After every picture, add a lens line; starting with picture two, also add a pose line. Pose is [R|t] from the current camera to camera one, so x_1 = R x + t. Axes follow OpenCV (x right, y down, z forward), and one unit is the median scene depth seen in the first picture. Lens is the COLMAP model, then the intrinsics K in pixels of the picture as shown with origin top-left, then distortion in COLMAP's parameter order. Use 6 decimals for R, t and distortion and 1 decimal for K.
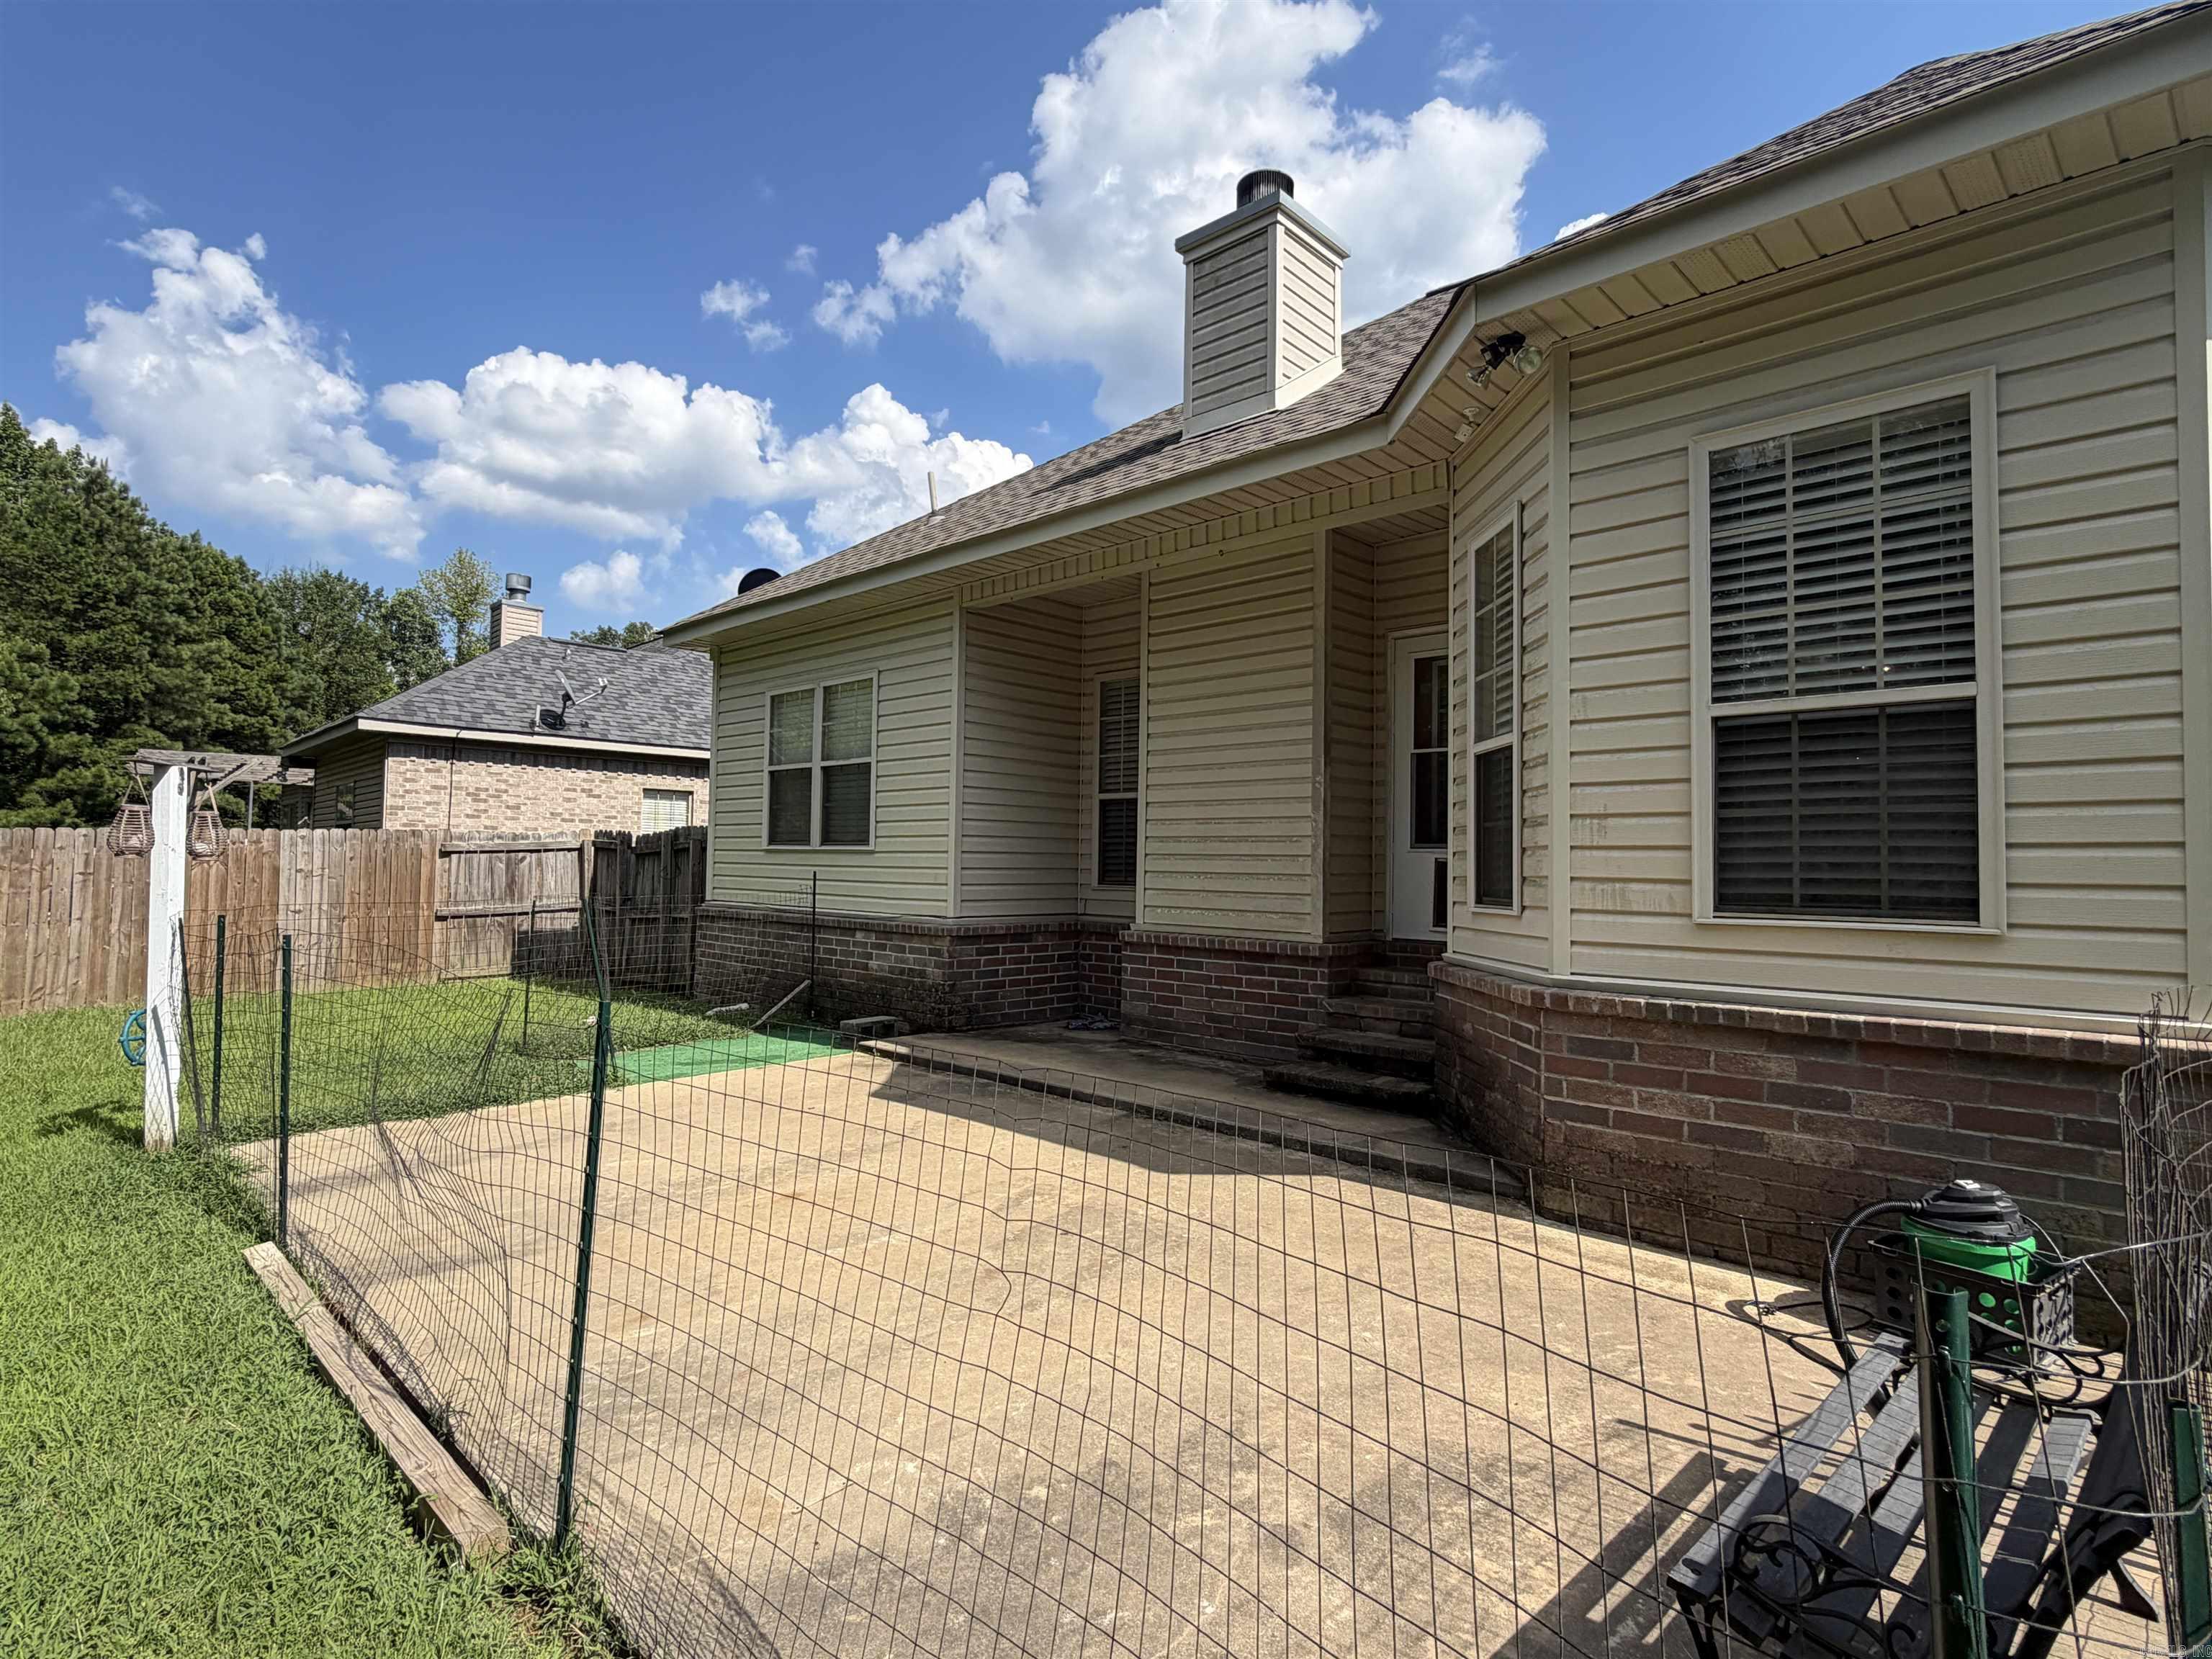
lens RADIAL K [[1155.9, 0, 1093.9], [0, 1155.9, 814.8], [0, 0, 1]] dist [0.014957, 0.003579]
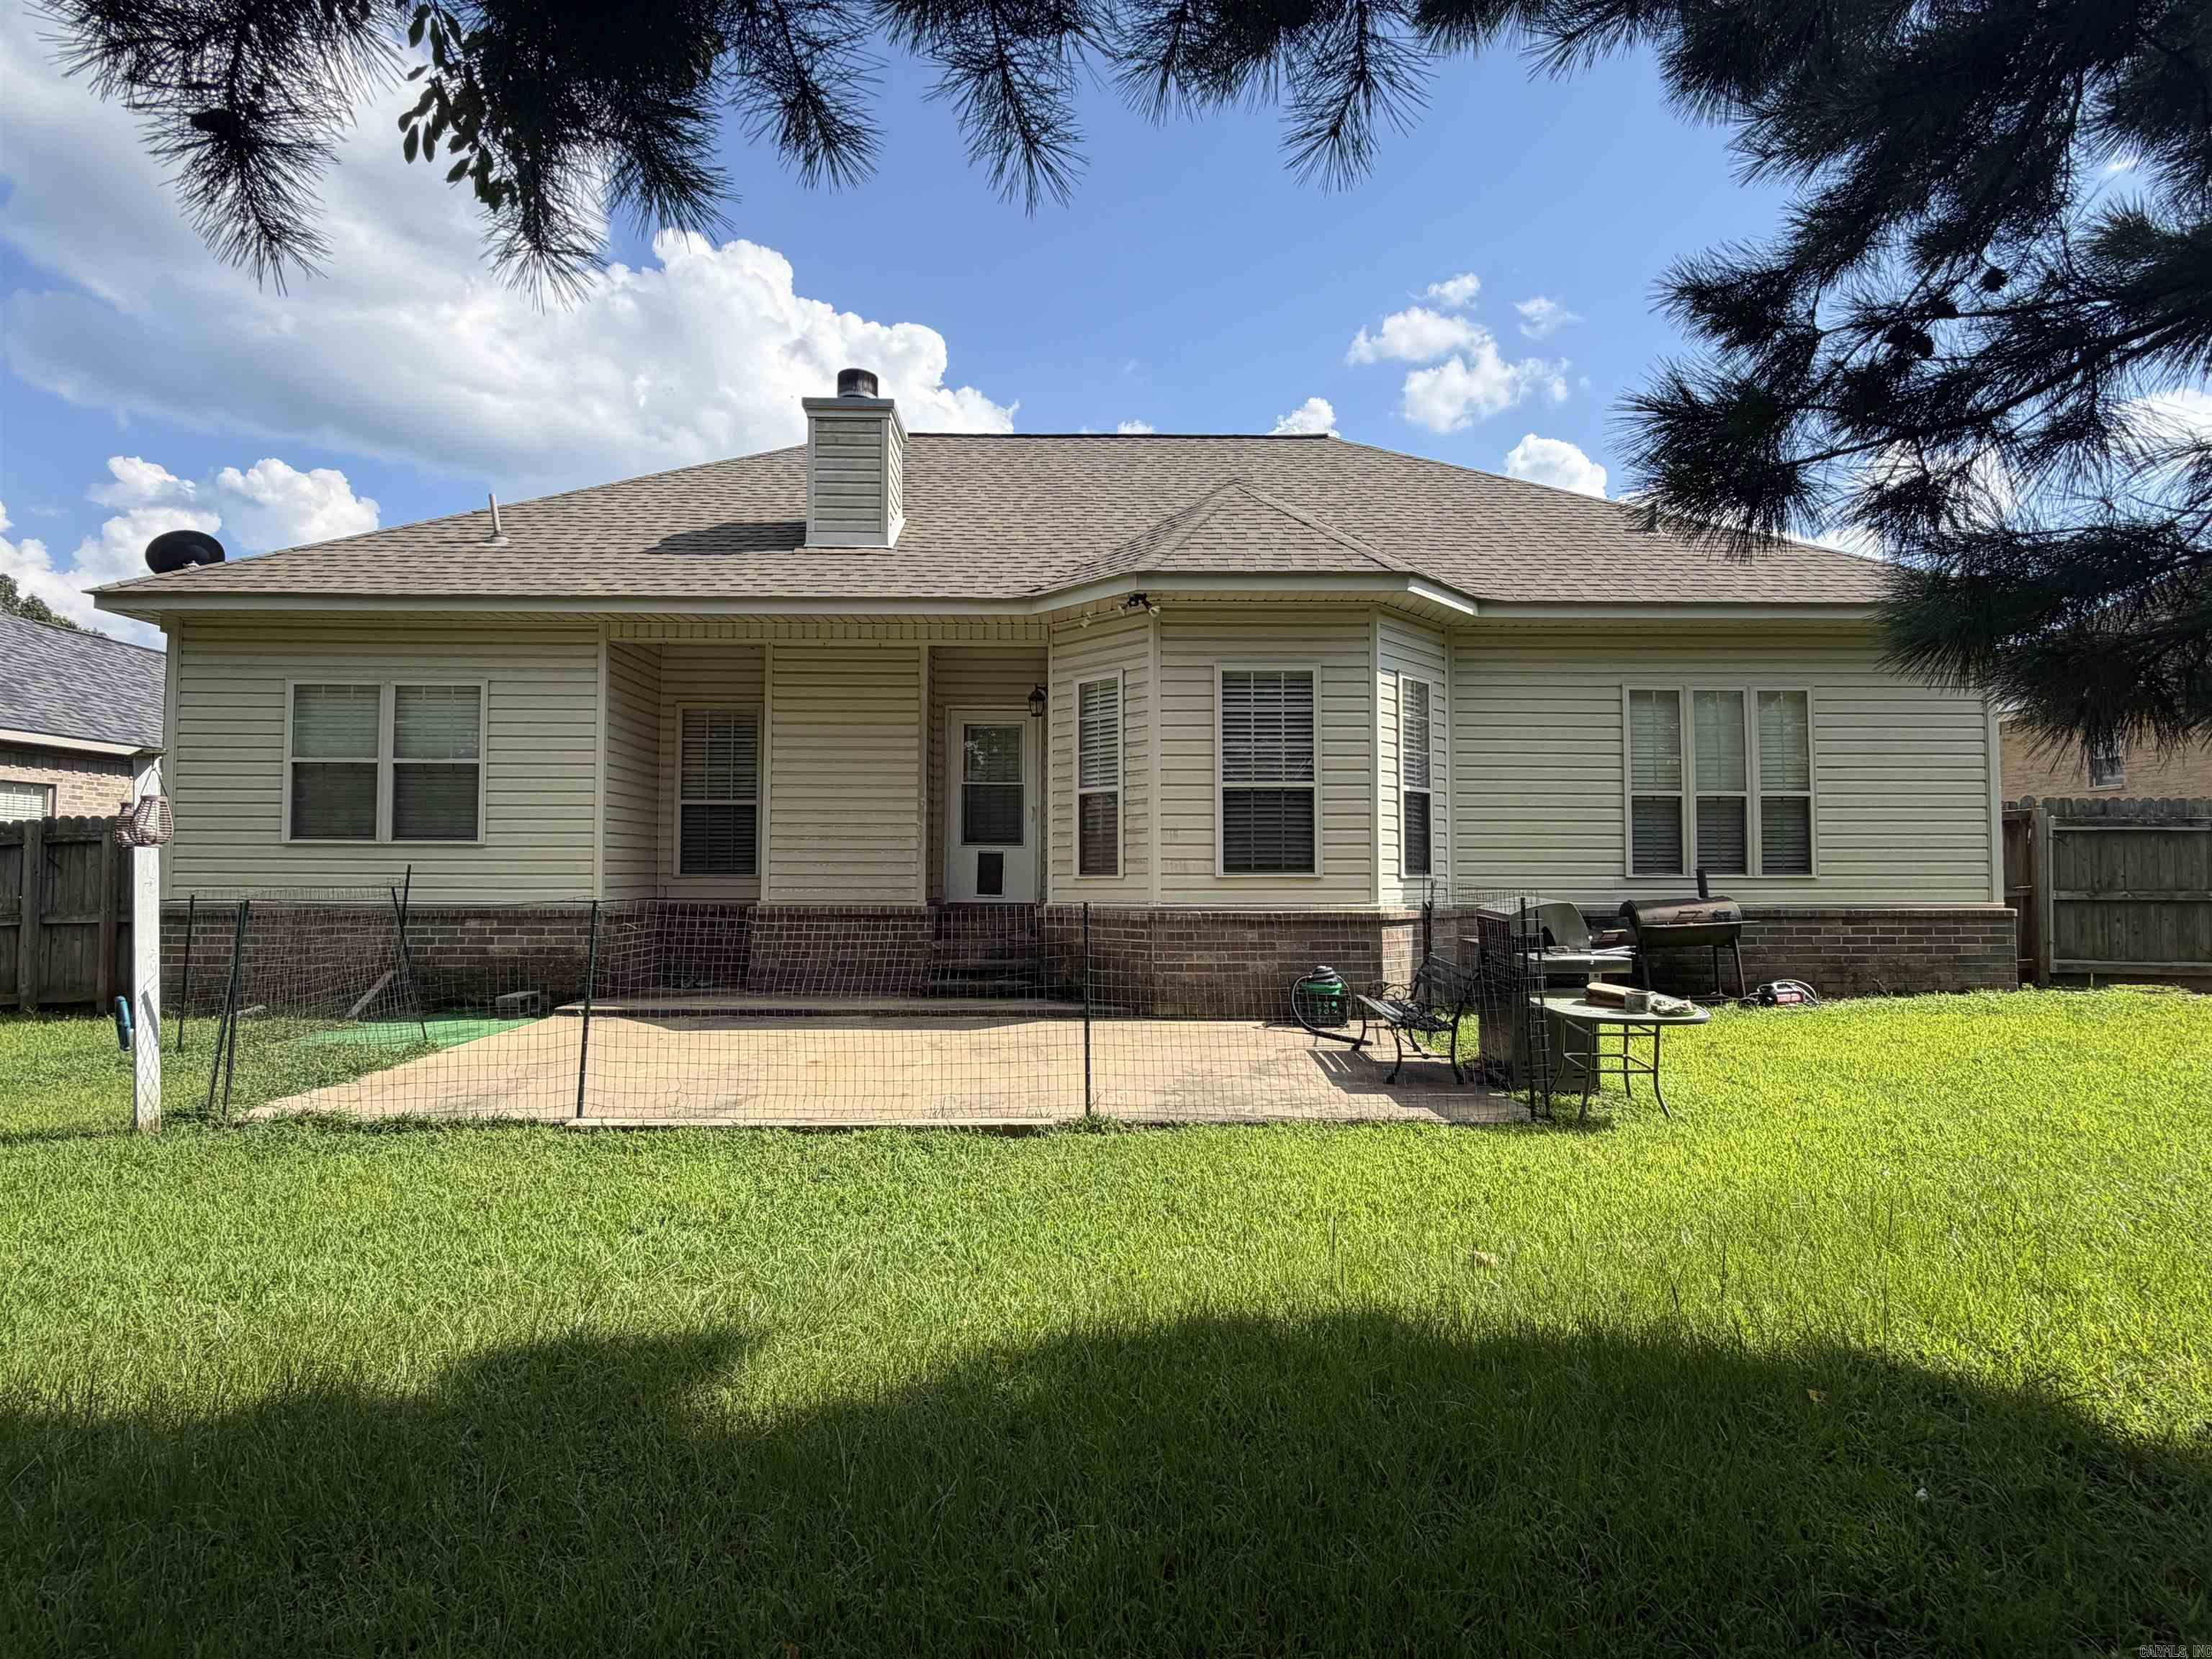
lens RADIAL K [[1155.9, 0, 1119.2], [0, 1155.9, 834.2], [0, 0, 1]] dist [0.014957, 0.003579]
pose [[0.686388, 0.011246, 0.727148, -0.710431], [-0.023552, 0.999700, 0.006770, -0.001375], [-0.726854, -0.021772, 0.686447, -0.232893]]
